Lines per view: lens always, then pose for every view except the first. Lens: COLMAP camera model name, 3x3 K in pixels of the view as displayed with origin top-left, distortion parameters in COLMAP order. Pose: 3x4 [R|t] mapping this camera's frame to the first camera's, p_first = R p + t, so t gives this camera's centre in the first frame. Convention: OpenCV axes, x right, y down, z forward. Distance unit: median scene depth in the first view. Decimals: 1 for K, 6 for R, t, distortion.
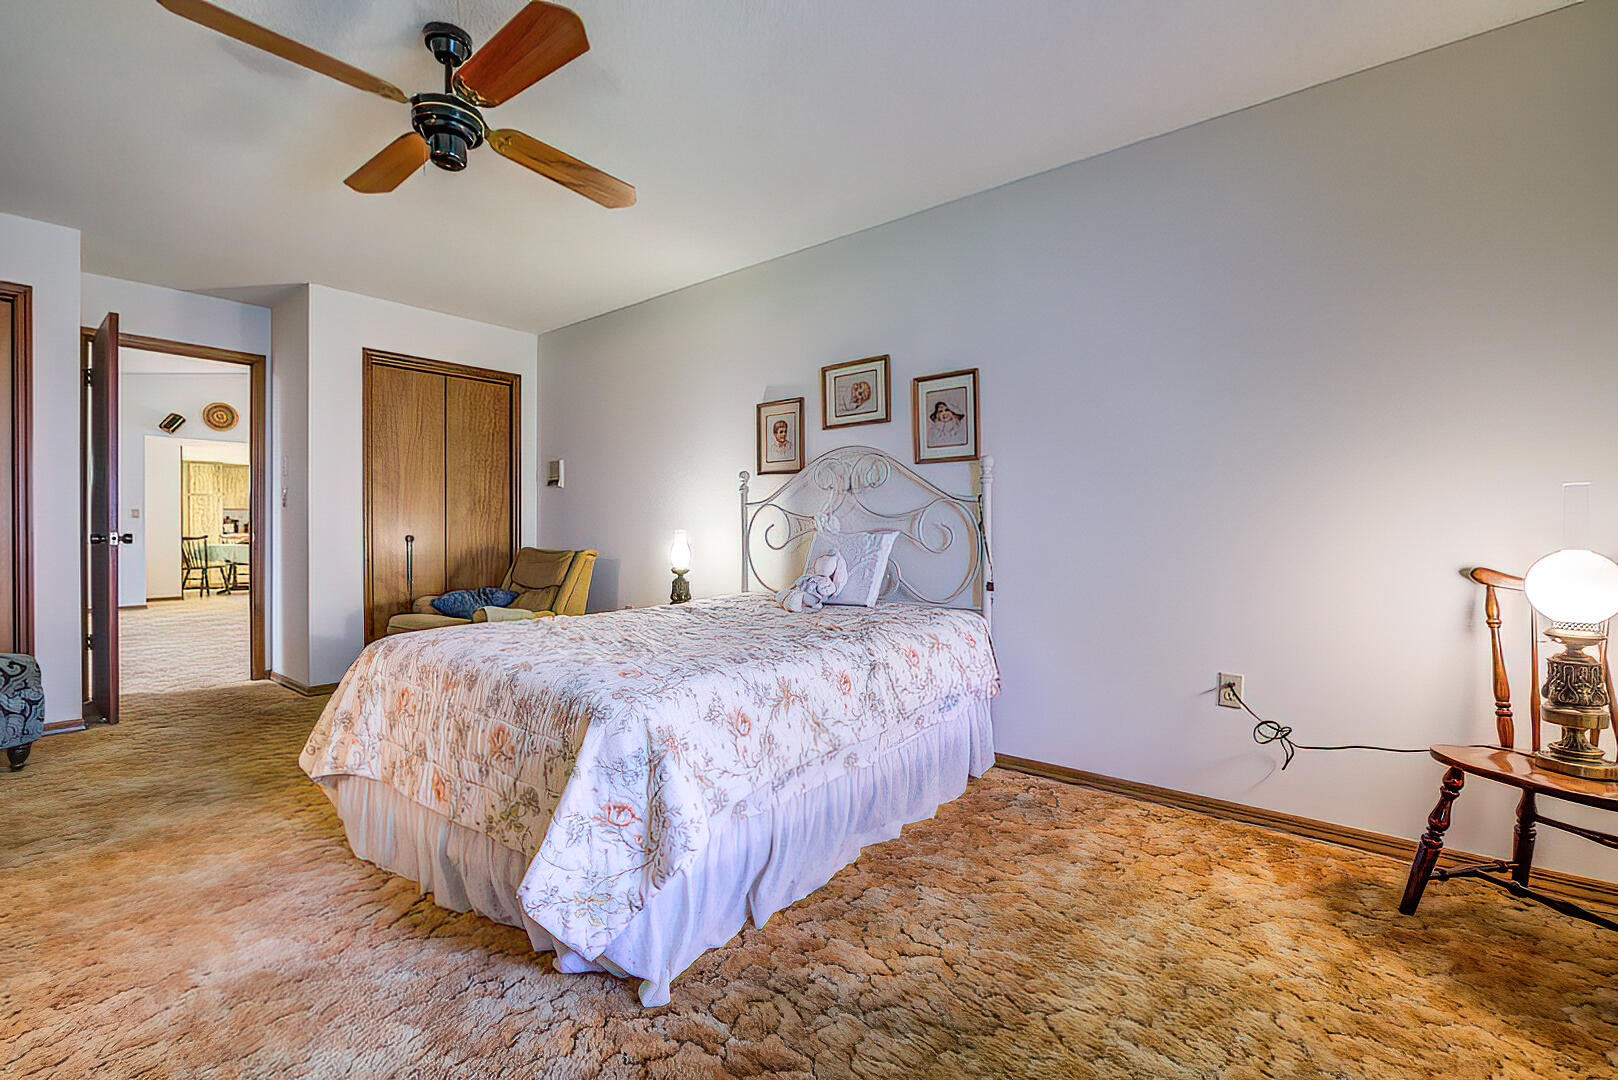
lens RADIAL K [[689.9, 0, 809.0], [0, 689.9, 540.0], [0, 0, 1]] dist [-0.011981, -0.000092]
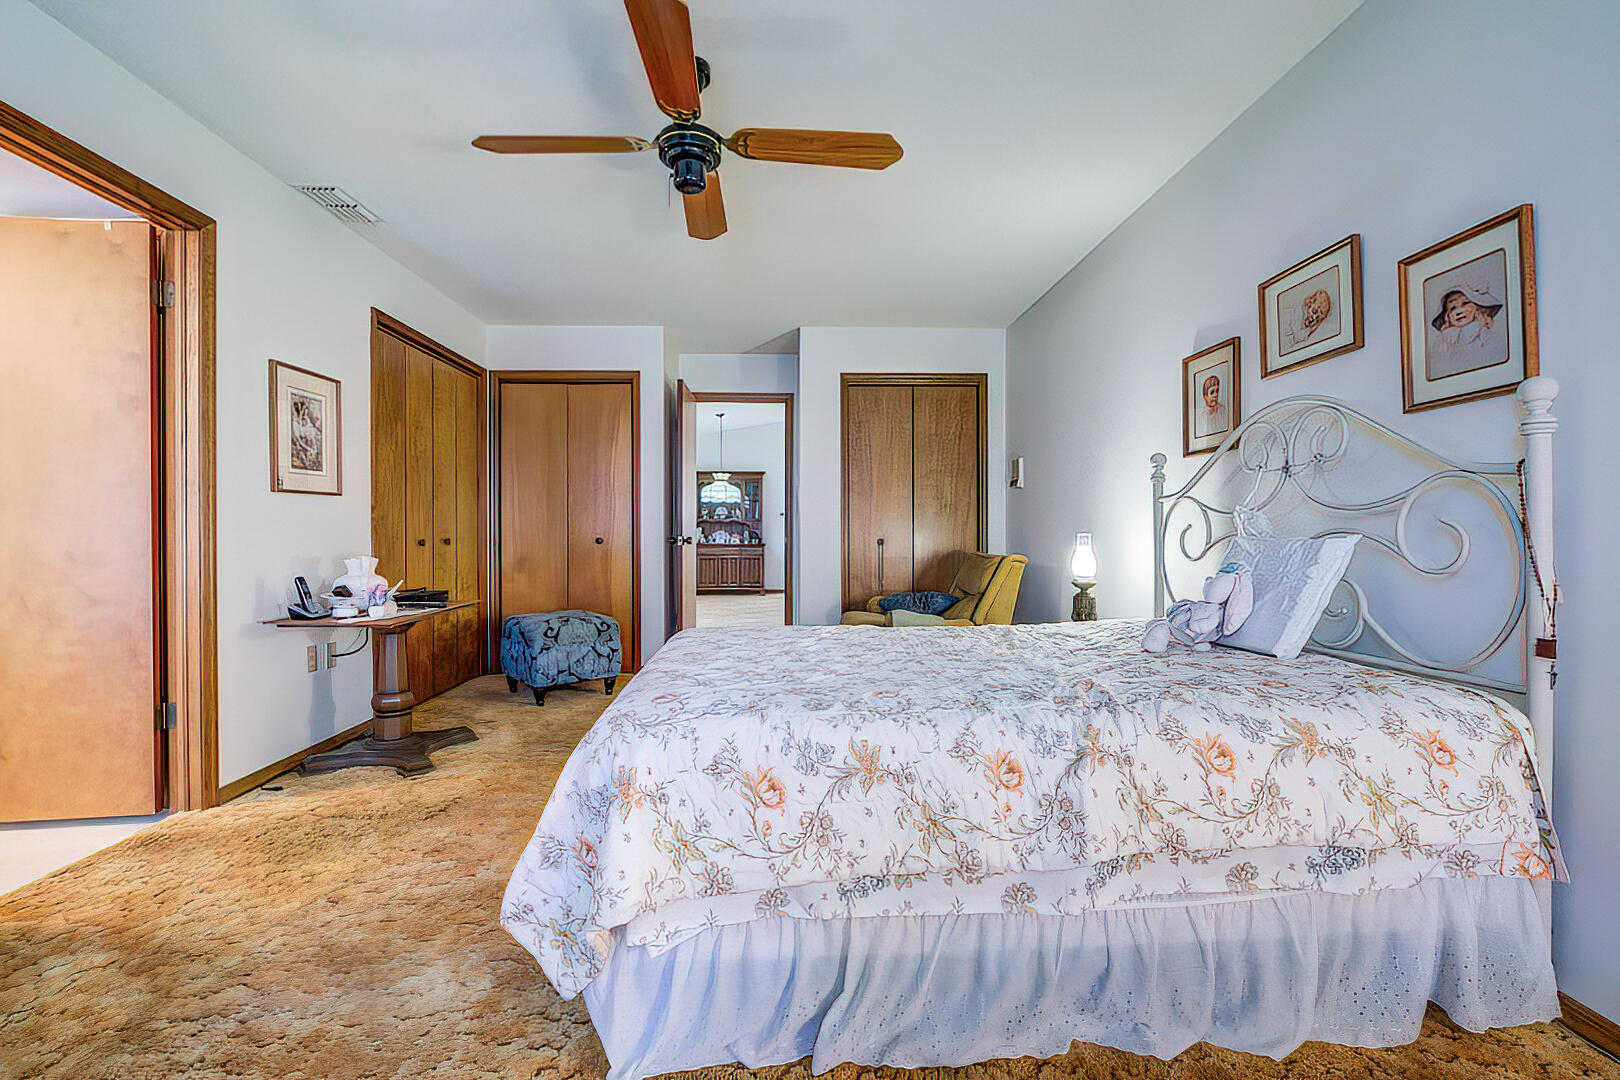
lens RADIAL K [[699.2, 0, 811.5], [0, 699.2, 544.7], [0, 0, 1]] dist [-0.013630, 0.000656]
pose [[0.665576, 0.008884, -0.746277, 0.255866], [-0.008143, 0.999956, 0.004641, -0.002723], [0.746286, 0.002988, 0.665619, 0.269431]]
